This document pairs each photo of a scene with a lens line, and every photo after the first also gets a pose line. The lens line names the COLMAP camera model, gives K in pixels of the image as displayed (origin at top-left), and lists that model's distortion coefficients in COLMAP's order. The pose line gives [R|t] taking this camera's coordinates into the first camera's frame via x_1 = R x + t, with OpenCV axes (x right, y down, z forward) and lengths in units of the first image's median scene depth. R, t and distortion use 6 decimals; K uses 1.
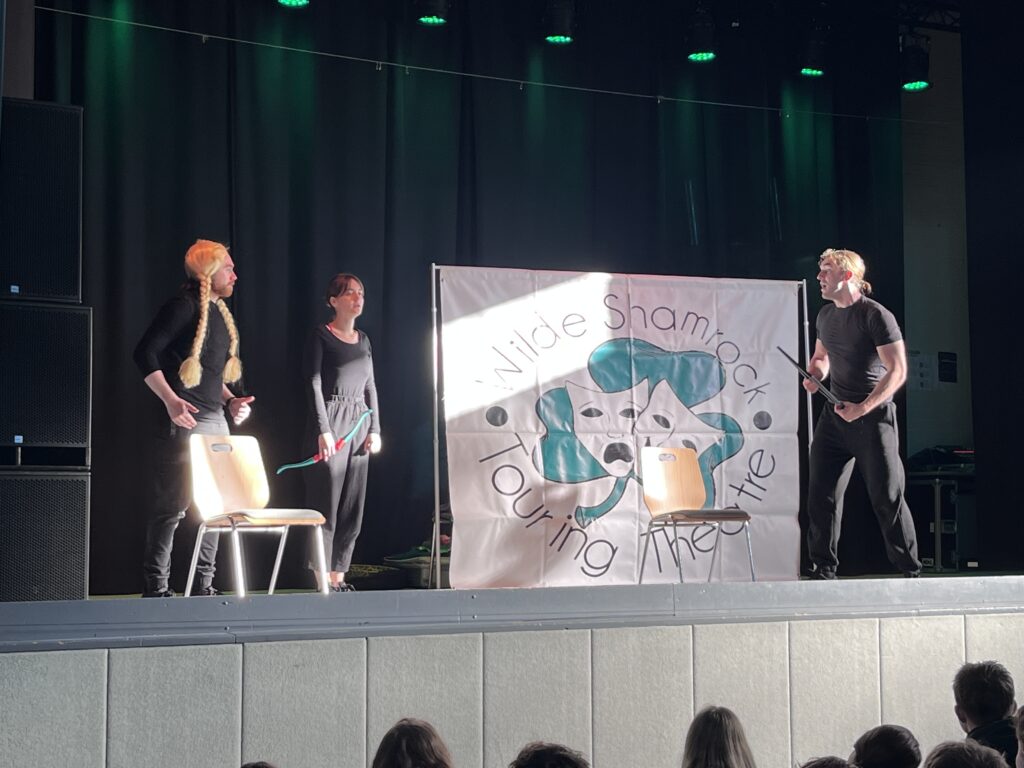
lens RADIAL K [[1722.1, 0, 509.4], [0, 1722.1, 390.2], [0, 0, 1]] dist [0.238867, 0.000000]
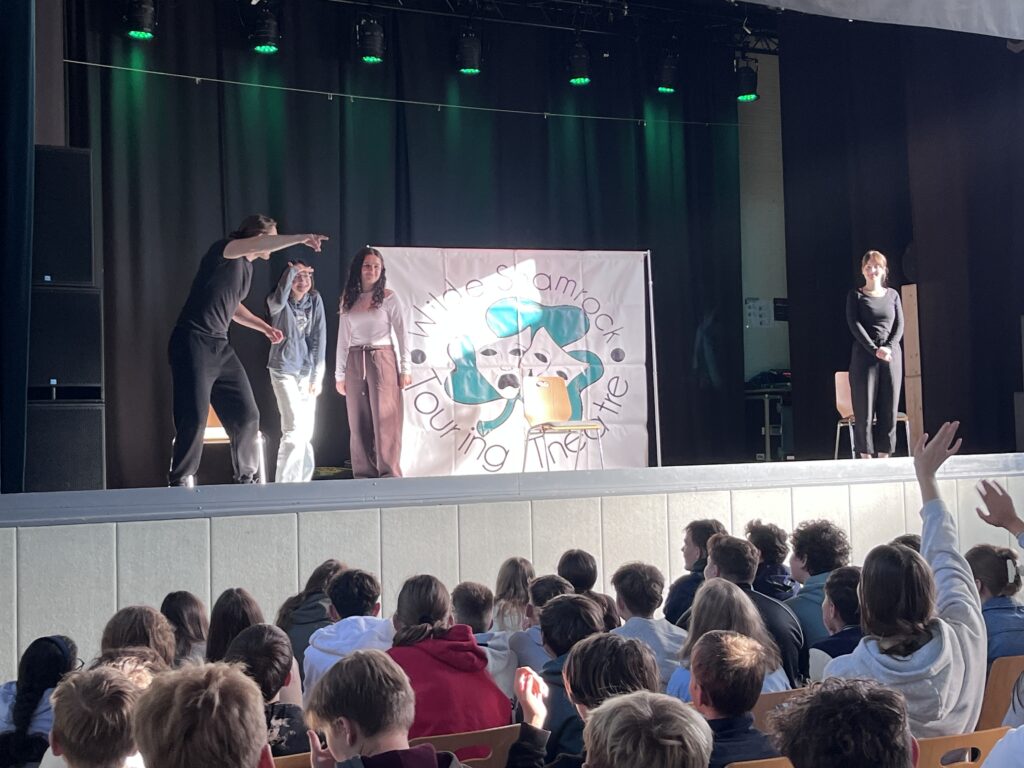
lens RADIAL K [[1436.7, 0, 493.6], [0, 1436.7, 372.7], [0, 0, 1]] dist [0.279920, 0.000000]
pose [[0.999707, -0.019801, -0.013940, 0.065853], [0.020241, 0.999278, 0.032162, -0.007393], [0.013293, -0.032435, 0.999385, -0.138221]]
